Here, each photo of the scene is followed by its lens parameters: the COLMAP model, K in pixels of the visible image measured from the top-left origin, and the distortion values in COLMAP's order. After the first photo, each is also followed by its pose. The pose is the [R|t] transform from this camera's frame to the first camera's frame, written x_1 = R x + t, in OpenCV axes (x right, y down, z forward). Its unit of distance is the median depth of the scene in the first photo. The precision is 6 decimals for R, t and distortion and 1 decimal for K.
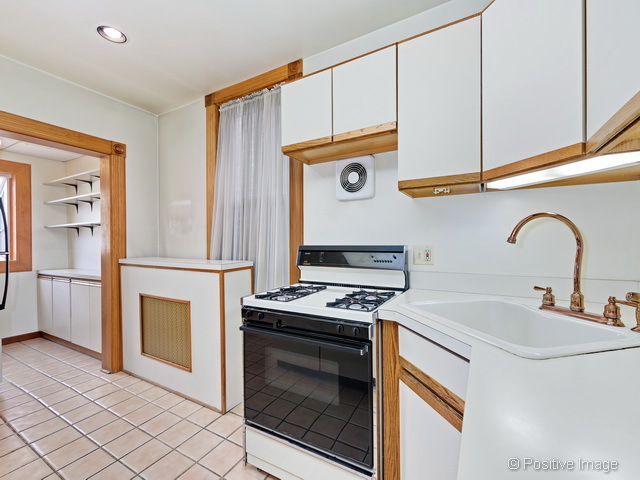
lens RADIAL K [[287.3, 0, 318.4], [0, 287.3, 243.0], [0, 0, 1]] dist [0.014300, -0.000459]
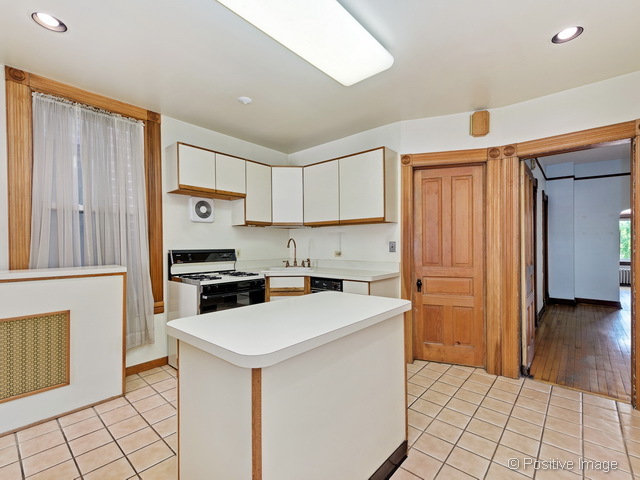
lens RADIAL K [[287.3, 0, 318.4], [0, 287.3, 243.0], [0, 0, 1]] dist [0.014300, -0.000459]
pose [[0.202218, 0.010225, 0.979287, -1.236435], [0.010247, 0.999869, -0.012556, 0.000367], [-0.979287, 0.012574, 0.202087, -0.008440]]
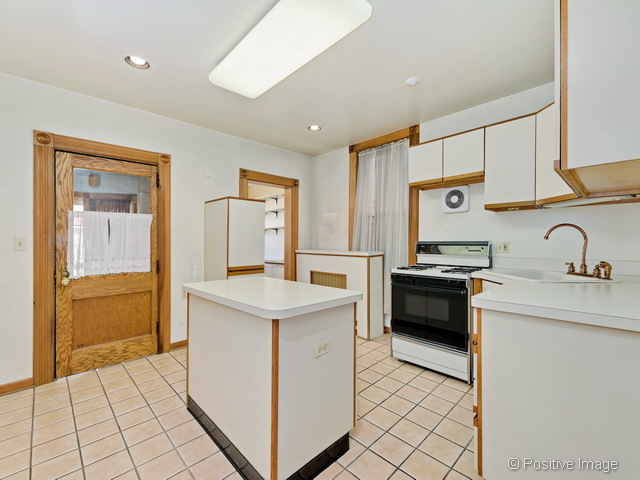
lens RADIAL K [[287.3, 0, 318.4], [0, 287.3, 243.0], [0, 0, 1]] dist [0.014300, -0.000459]
pose [[0.960909, 0.007717, -0.276757, -0.142807], [-0.008144, 0.999967, -0.000393, 0.021038], [0.276745, 0.002631, 0.960940, -0.669171]]
